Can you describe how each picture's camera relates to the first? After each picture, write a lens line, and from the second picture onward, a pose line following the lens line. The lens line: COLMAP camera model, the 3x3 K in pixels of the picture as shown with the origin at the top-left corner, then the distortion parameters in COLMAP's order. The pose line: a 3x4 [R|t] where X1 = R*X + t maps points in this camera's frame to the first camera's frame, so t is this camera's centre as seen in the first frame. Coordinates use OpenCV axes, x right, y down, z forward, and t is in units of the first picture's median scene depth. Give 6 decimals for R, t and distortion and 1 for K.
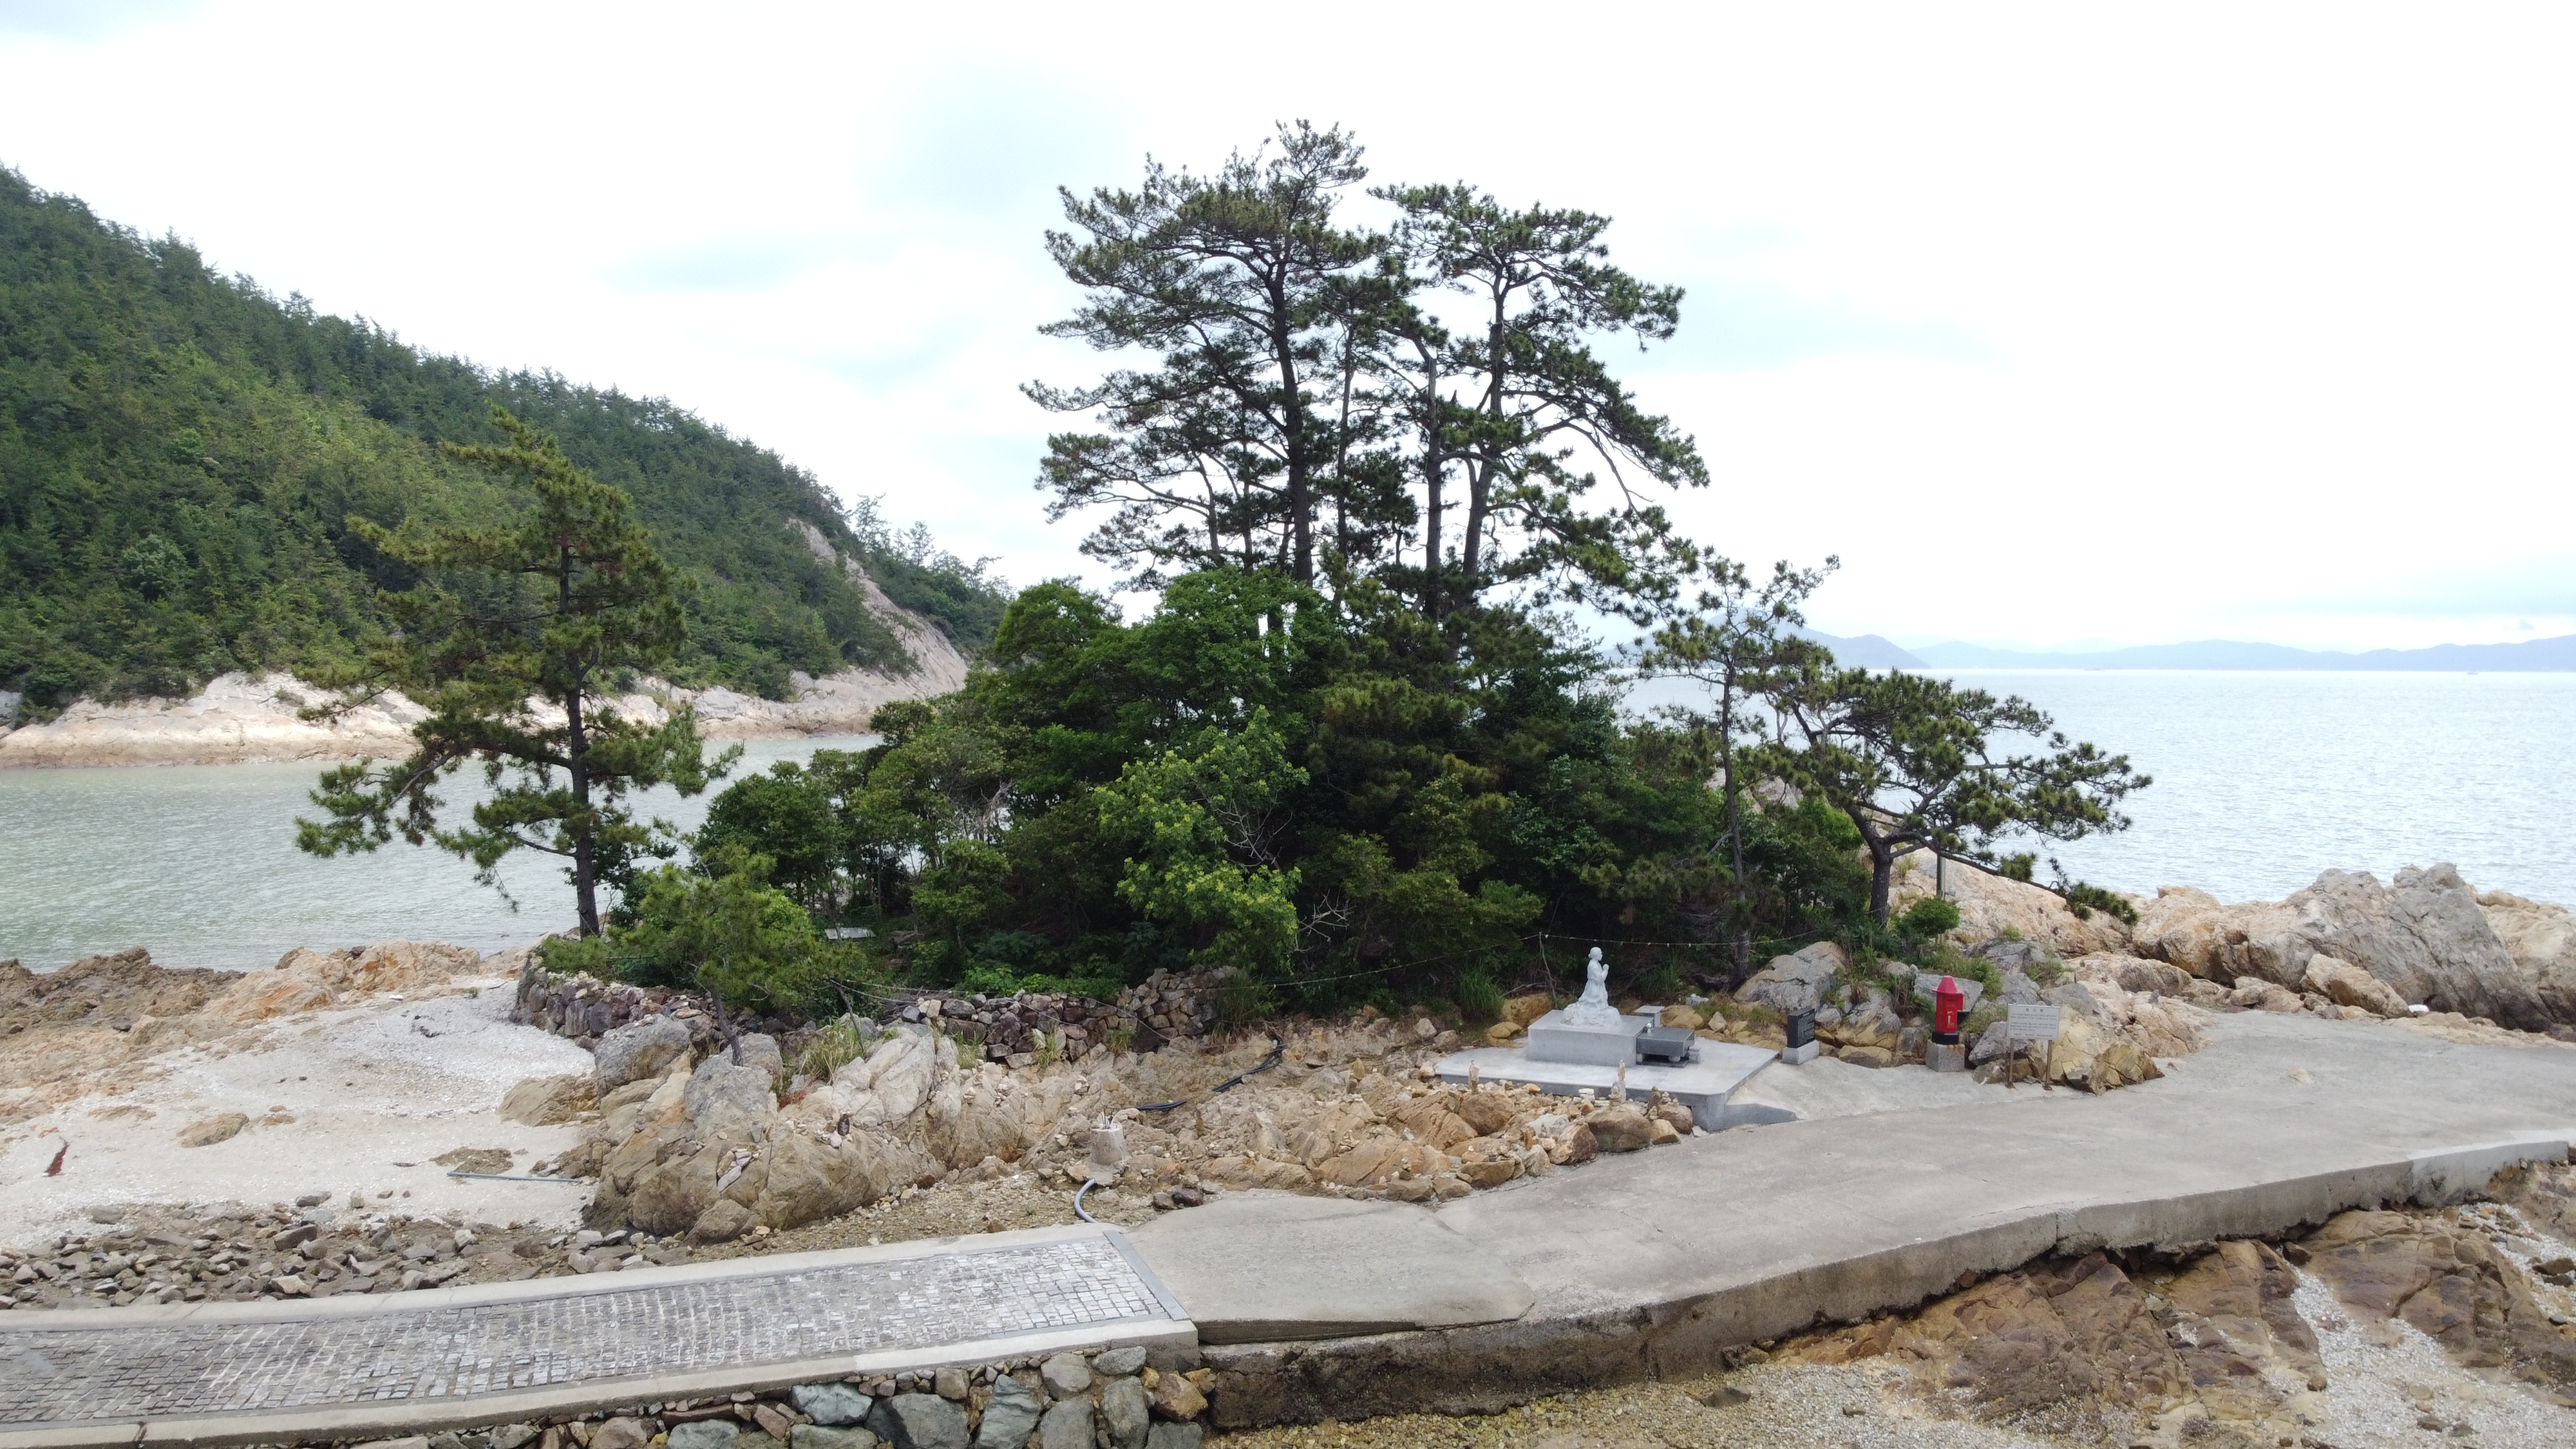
lens RADIAL K [[1942.2, 0, 1288.0], [0, 1942.2, 724.5], [0, 0, 1]] dist [0.000795, 0.000105]
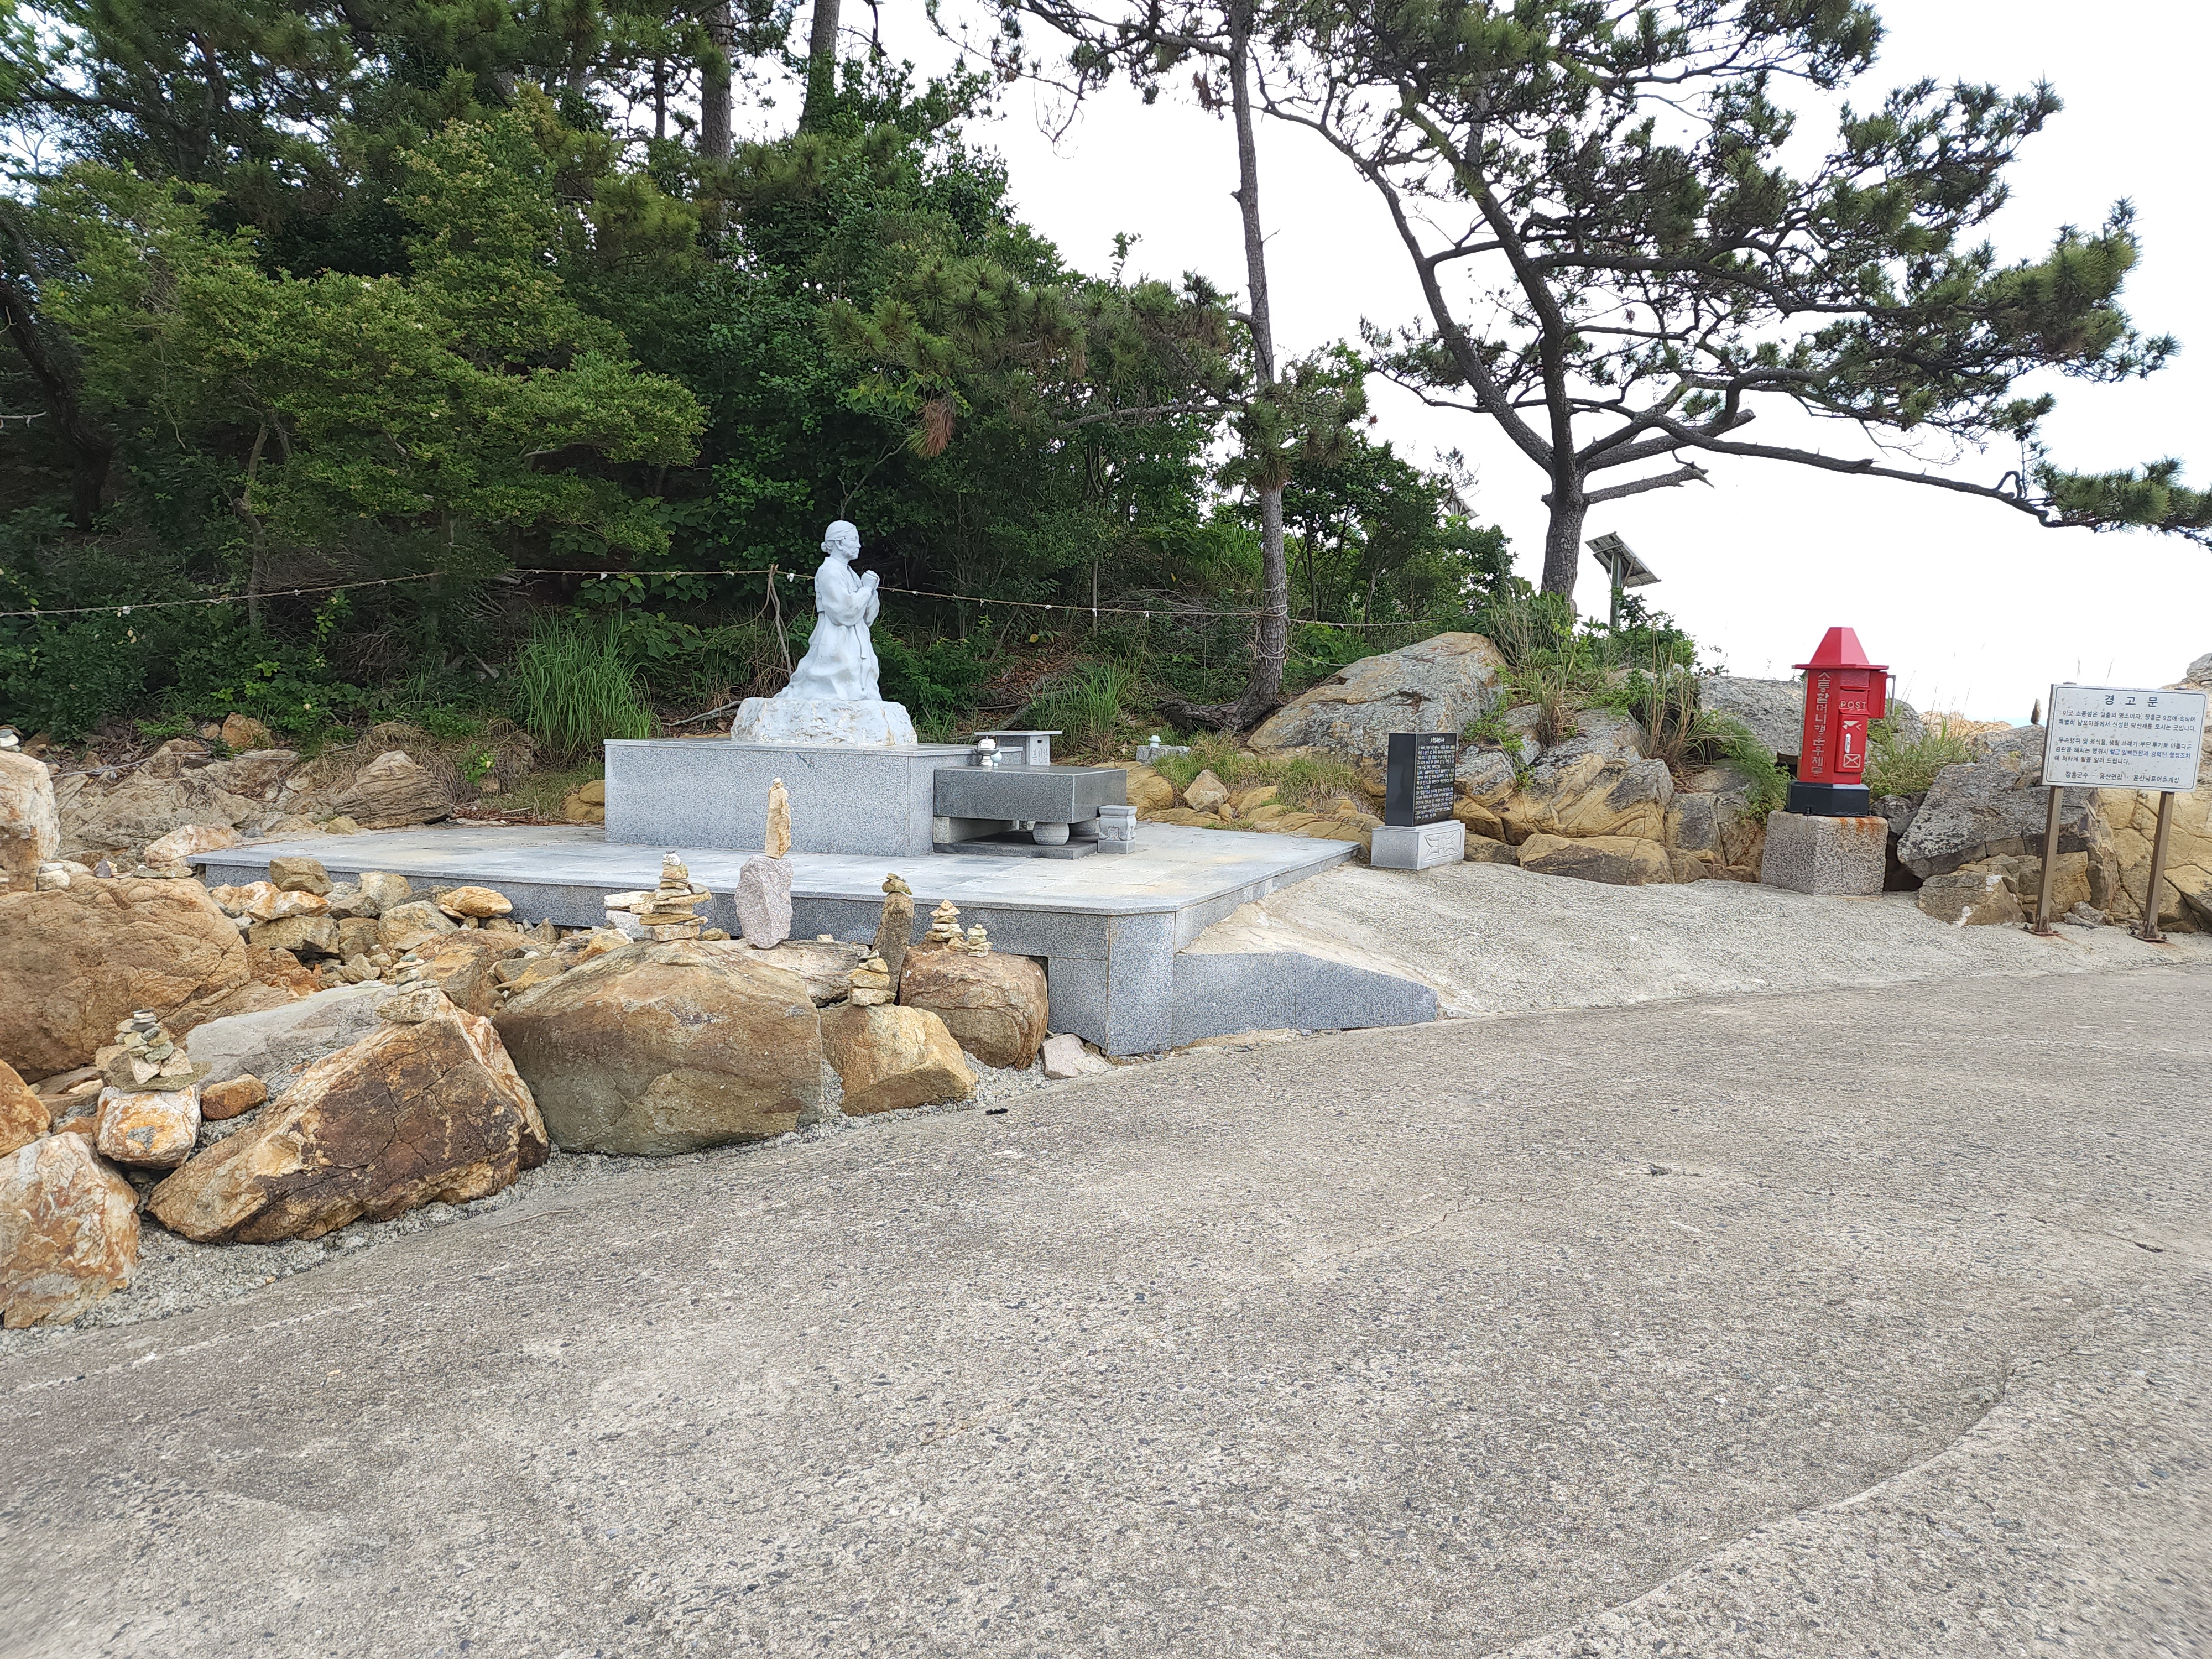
lens RADIAL K [[1501.0, 0, 1088.2], [0, 1501.0, 790.3], [0, 0, 1]] dist [0.088142, -0.091621]
pose [[0.995206, 0.016936, 0.096319, 0.176234], [-0.019076, 0.999590, 0.021336, 0.154839], [-0.095919, -0.023071, 0.995122, 0.731755]]
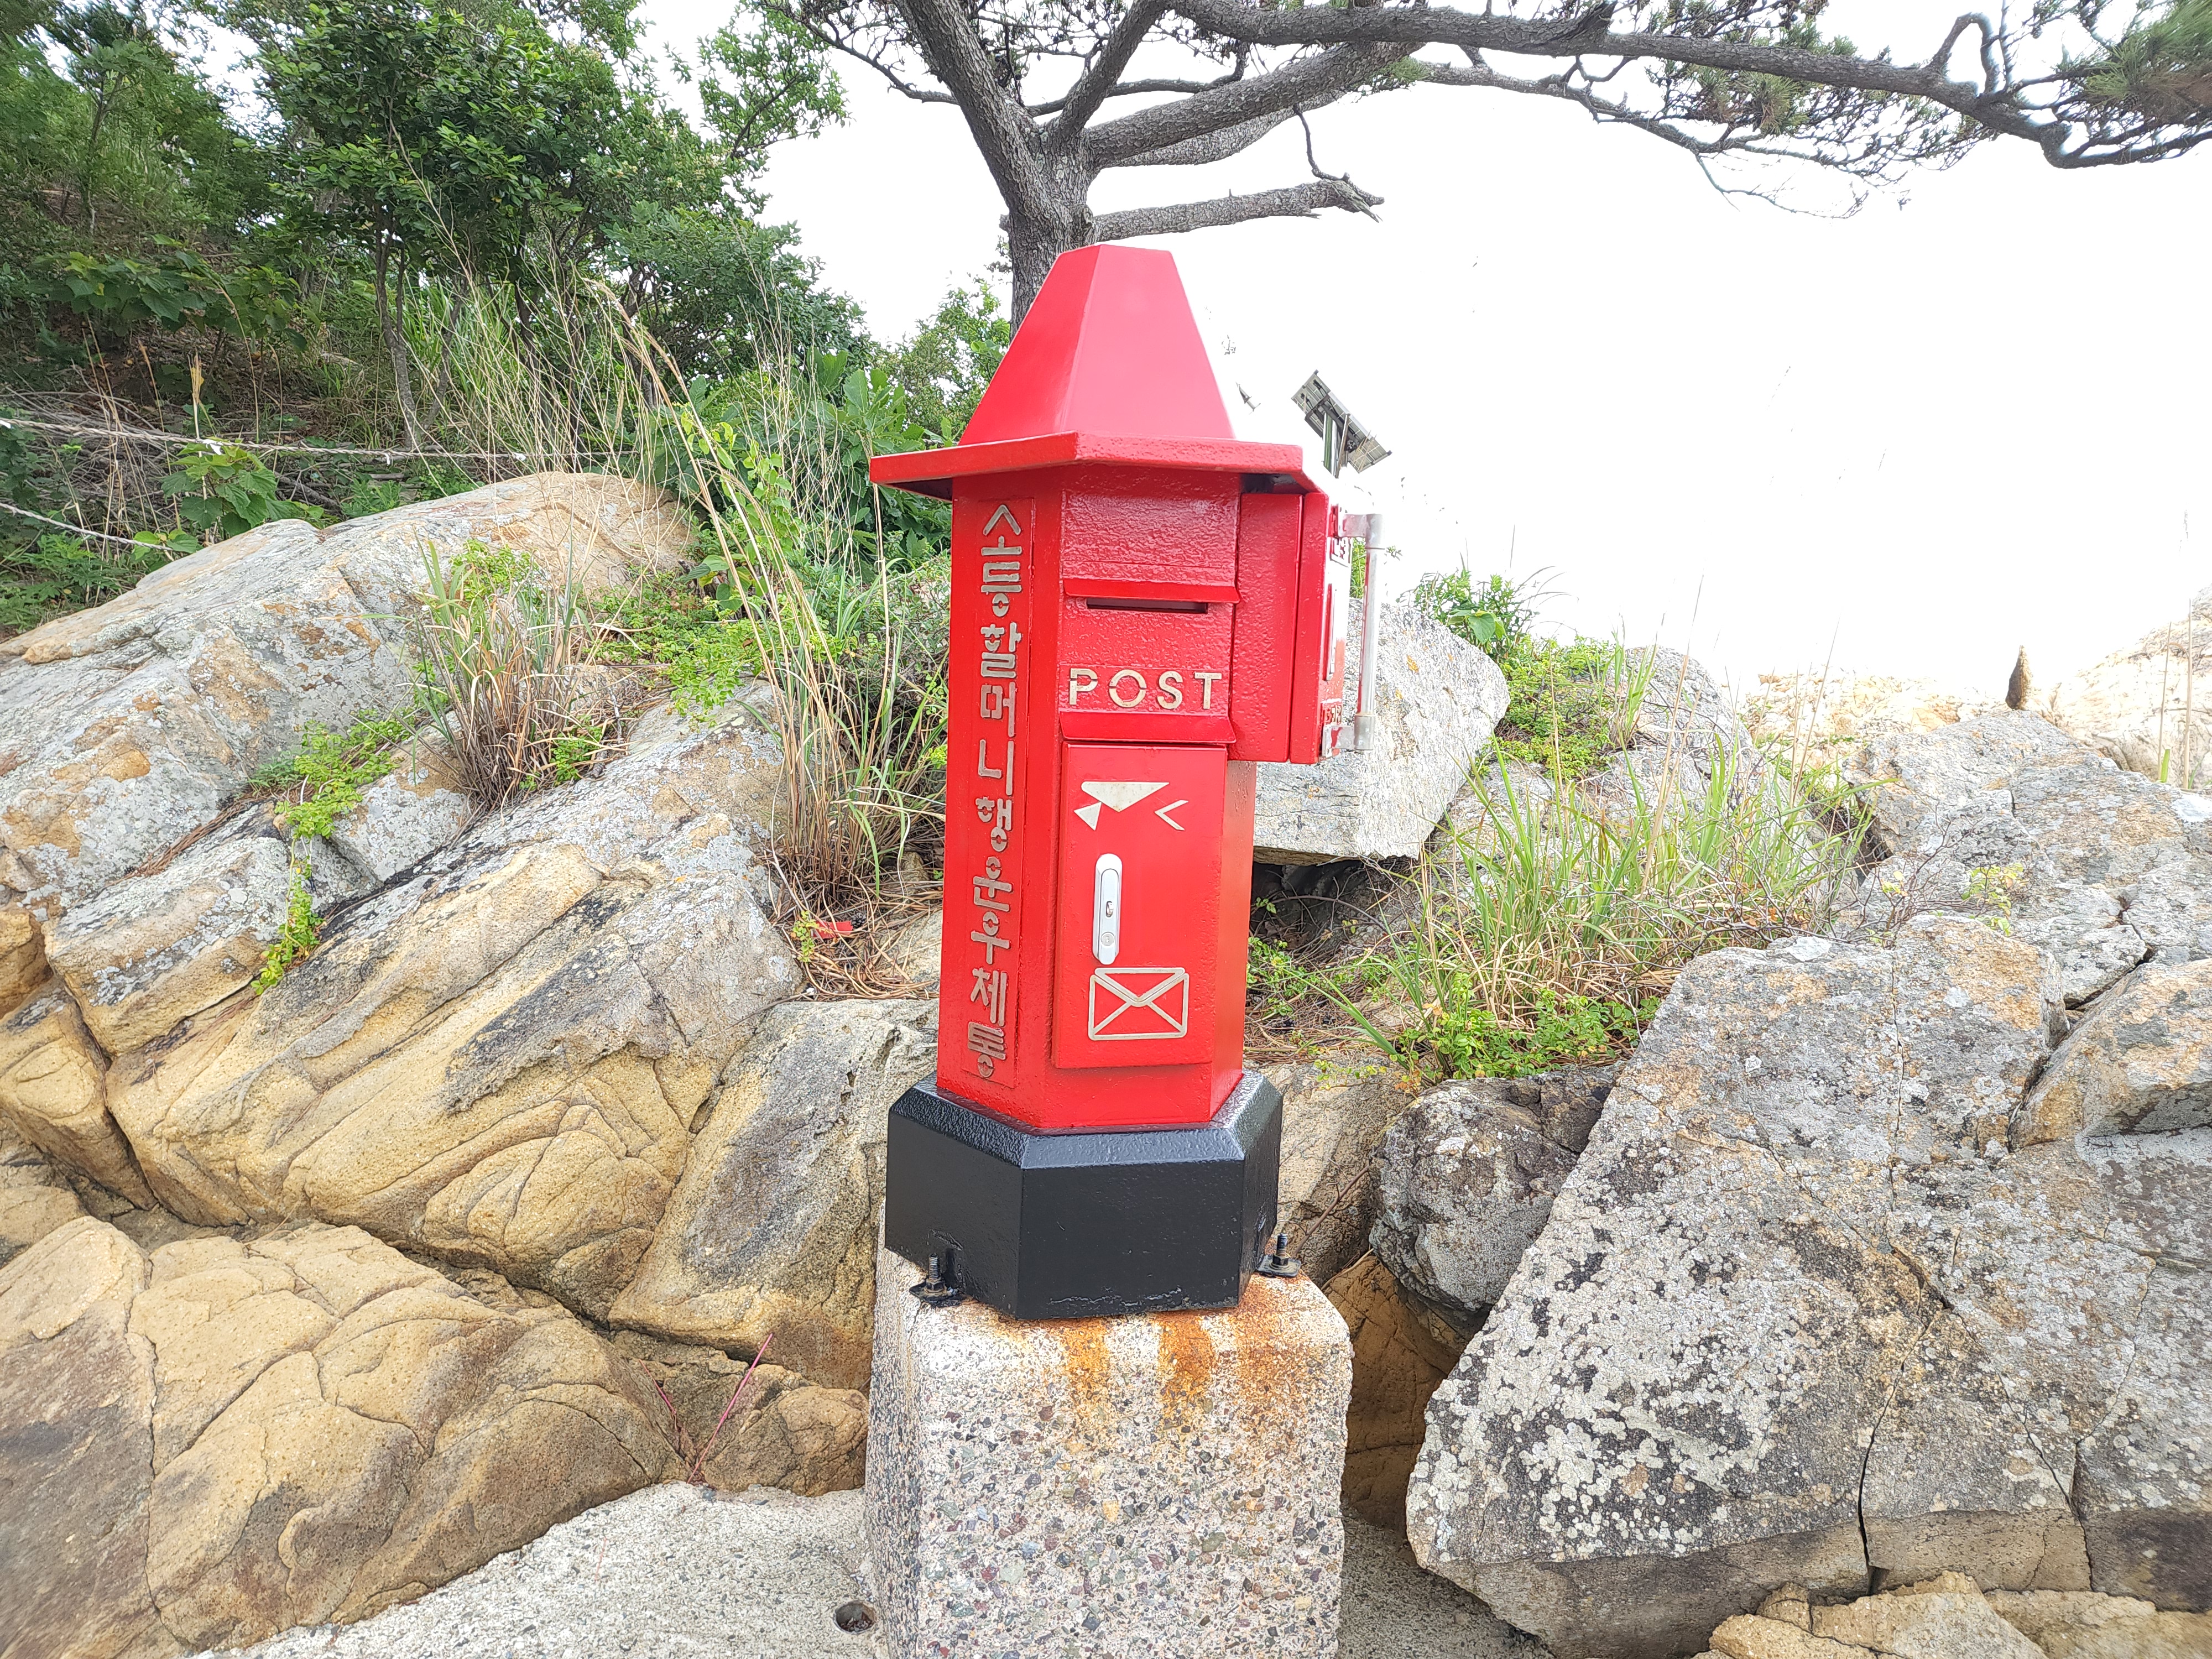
lens RADIAL K [[1482.4, 0, 1117.8], [0, 1482.4, 810.4], [0, 0, 1]] dist [0.054533, -0.056690]
pose [[0.989057, 0.003745, 0.147488, 0.329812], [-0.013971, 0.997563, 0.068356, 0.143547], [-0.146873, -0.069668, 0.986699, 0.943522]]
